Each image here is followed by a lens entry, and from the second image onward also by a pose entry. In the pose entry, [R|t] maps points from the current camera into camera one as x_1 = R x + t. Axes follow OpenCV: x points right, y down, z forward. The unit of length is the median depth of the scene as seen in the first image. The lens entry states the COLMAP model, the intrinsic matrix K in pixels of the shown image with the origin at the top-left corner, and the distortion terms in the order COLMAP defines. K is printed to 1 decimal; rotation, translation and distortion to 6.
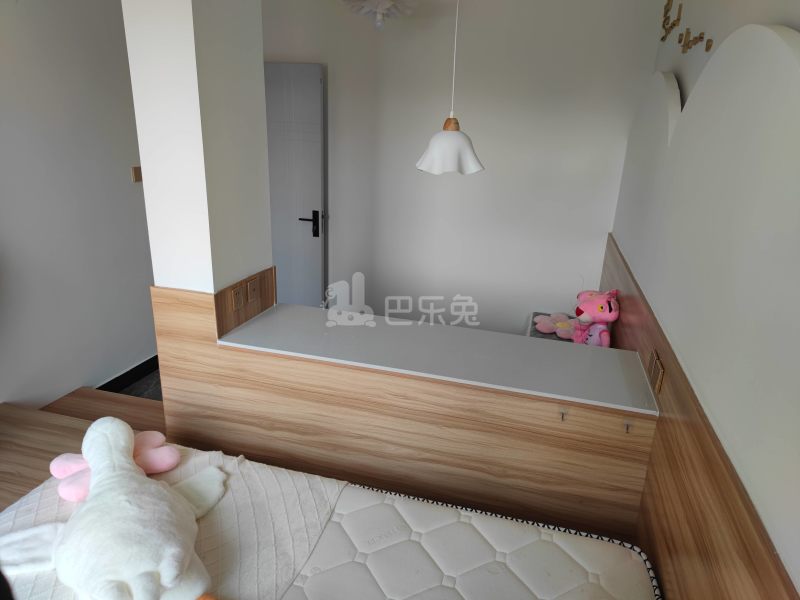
lens RADIAL K [[533.8, 0, 401.9], [0, 533.8, 297.1], [0, 0, 1]] dist [0.049026, -0.048726]
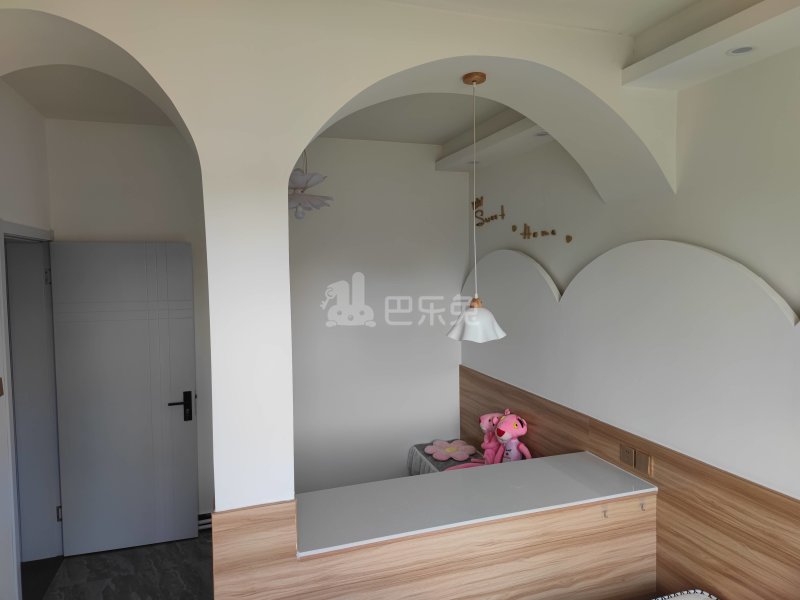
lens RADIAL K [[533.8, 0, 397.1], [0, 533.8, 297.4], [0, 0, 1]] dist [0.049026, -0.048726]
pose [[0.823221, -0.086389, 0.561110, -0.720242], [0.223702, 0.957753, -0.180742, -0.137892], [-0.521790, 0.274312, 0.807767, 0.067686]]
